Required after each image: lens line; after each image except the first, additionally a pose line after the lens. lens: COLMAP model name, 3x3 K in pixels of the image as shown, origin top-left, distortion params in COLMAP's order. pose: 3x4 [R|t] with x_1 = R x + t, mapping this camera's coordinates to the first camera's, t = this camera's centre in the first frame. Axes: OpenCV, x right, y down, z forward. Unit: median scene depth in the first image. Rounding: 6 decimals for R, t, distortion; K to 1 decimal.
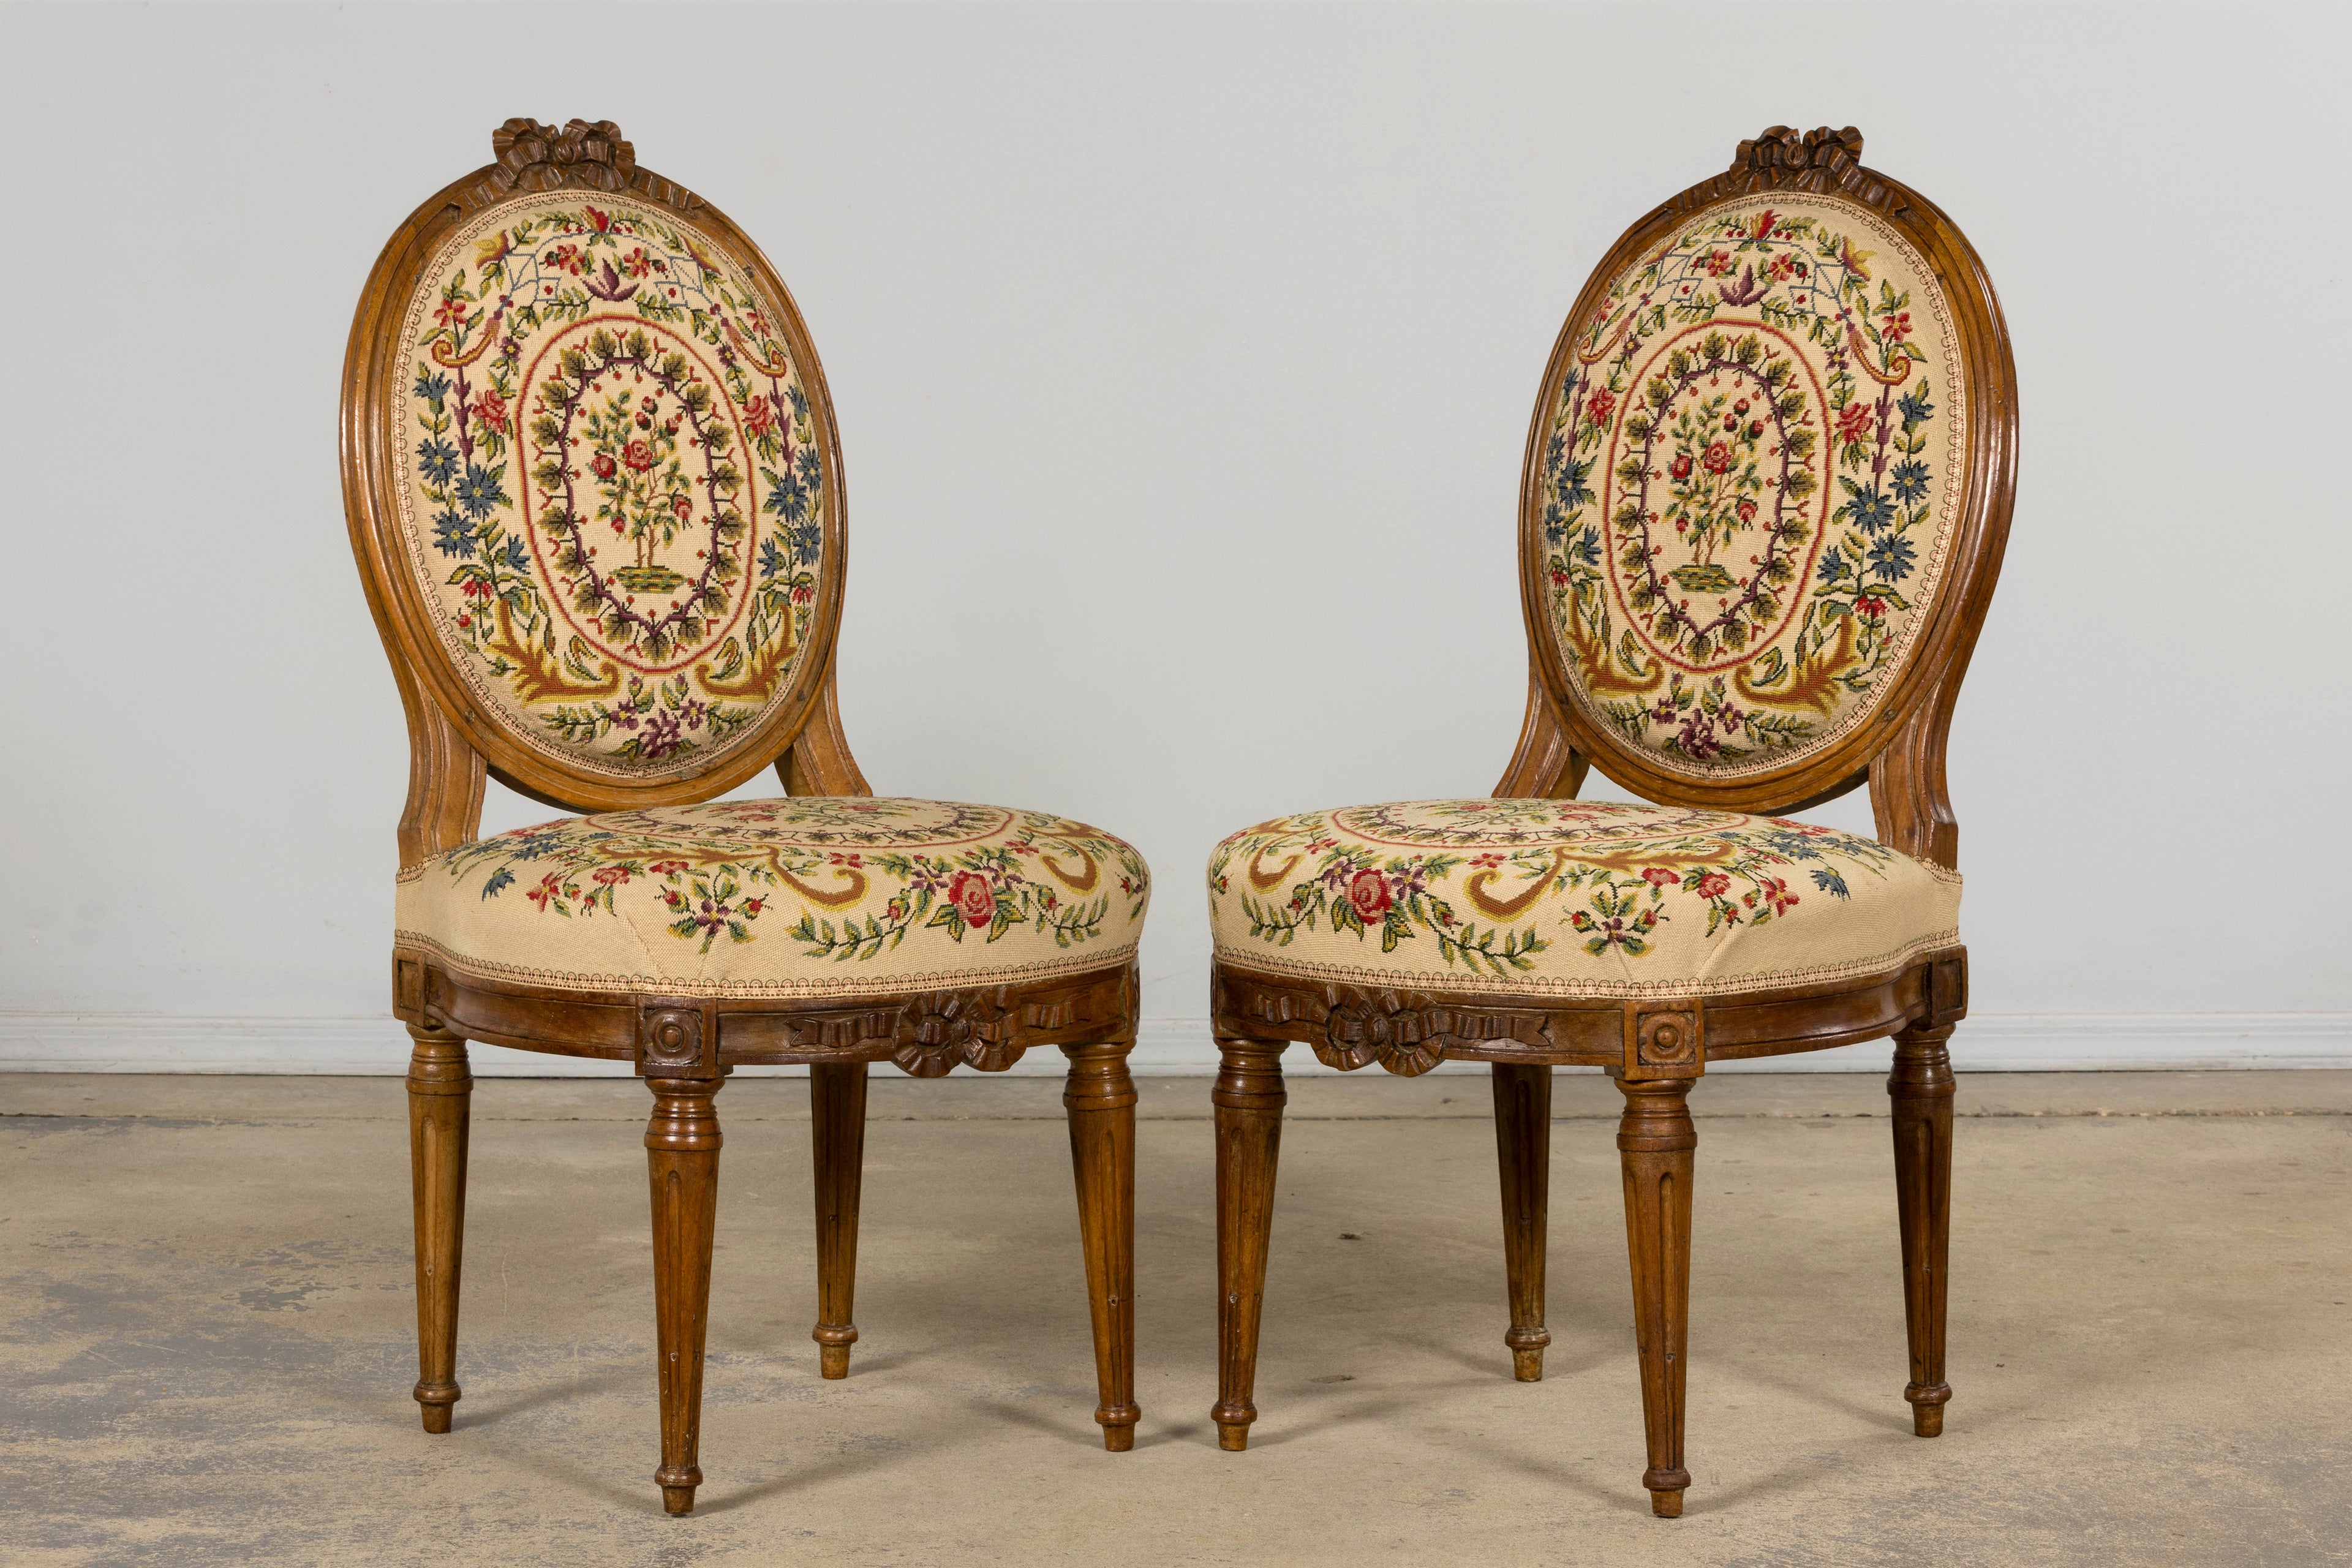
lens RADIAL K [[7482.6, 0, 1111.9], [0, 7482.6, 795.5], [0, 0, 1]] dist [-0.049373, 0.000000]
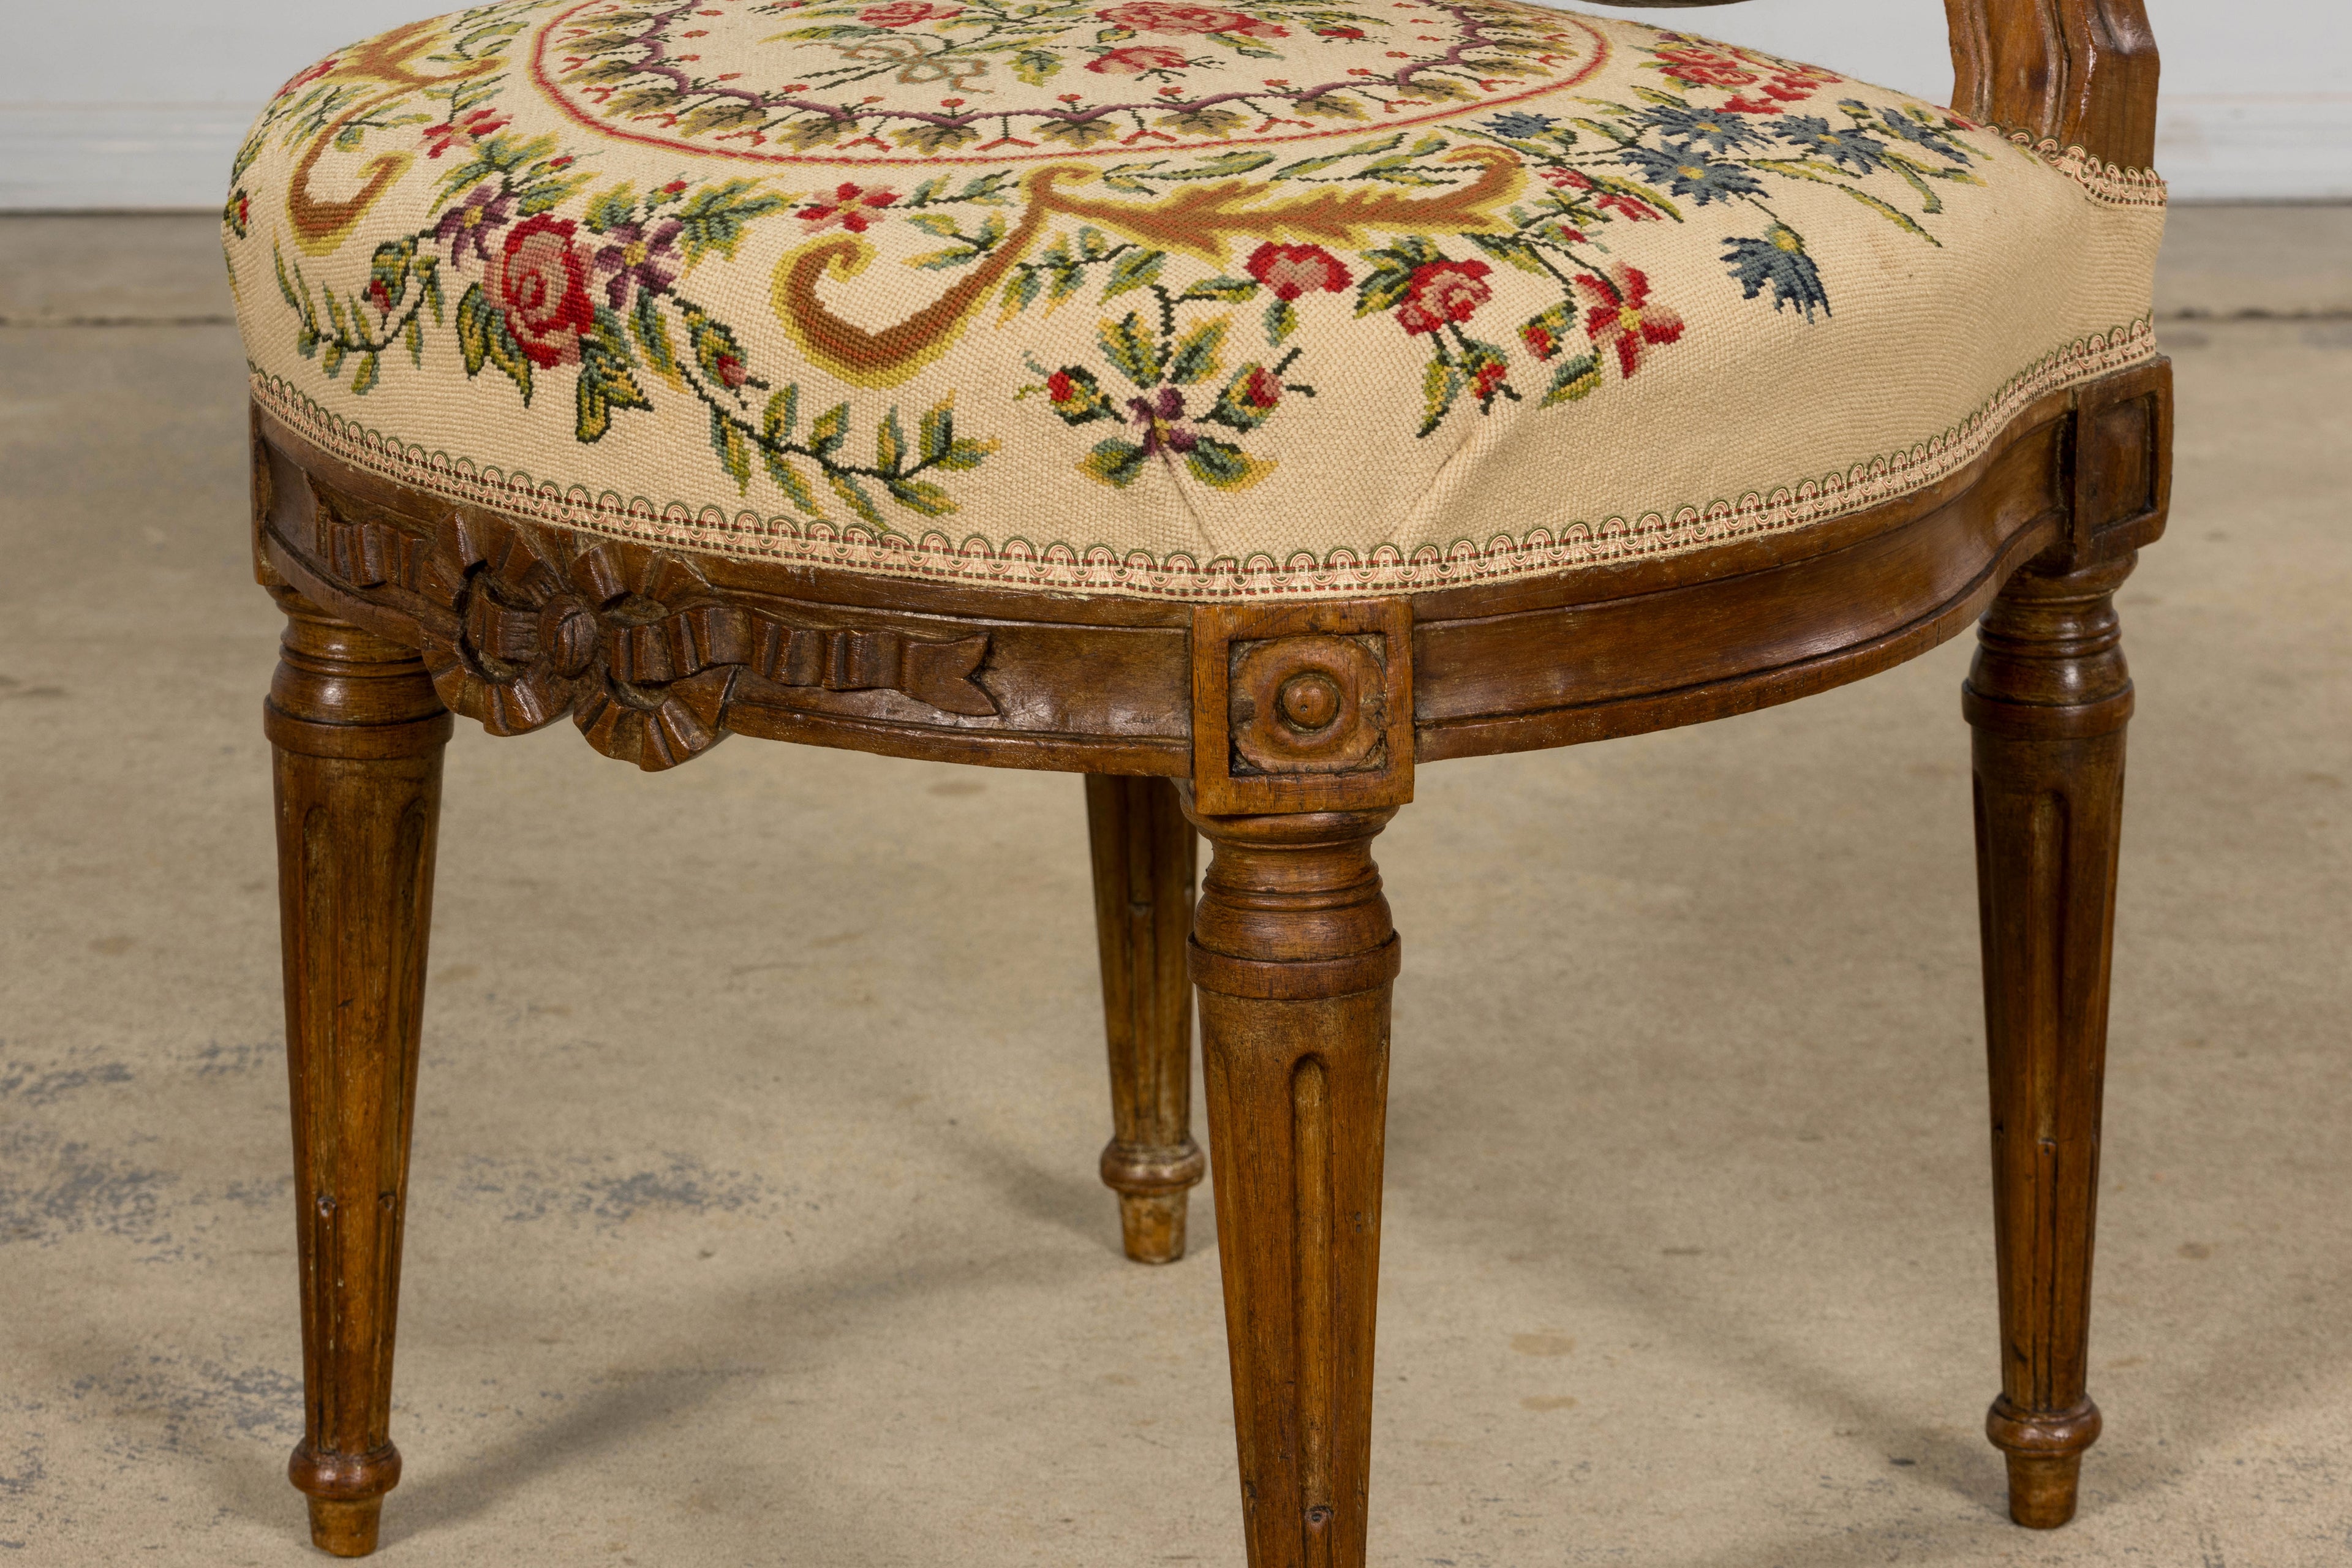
lens RADIAL K [[7482.6, 0, 1131.7], [0, 7482.6, 886.4], [0, 0, 1]] dist [-0.049373, 0.000000]
pose [[0.998456, 0.018020, -0.052544, 0.083713], [-0.007543, 0.981140, 0.193151, -0.029731], [0.055034, -0.192457, 0.979761, 0.625975]]
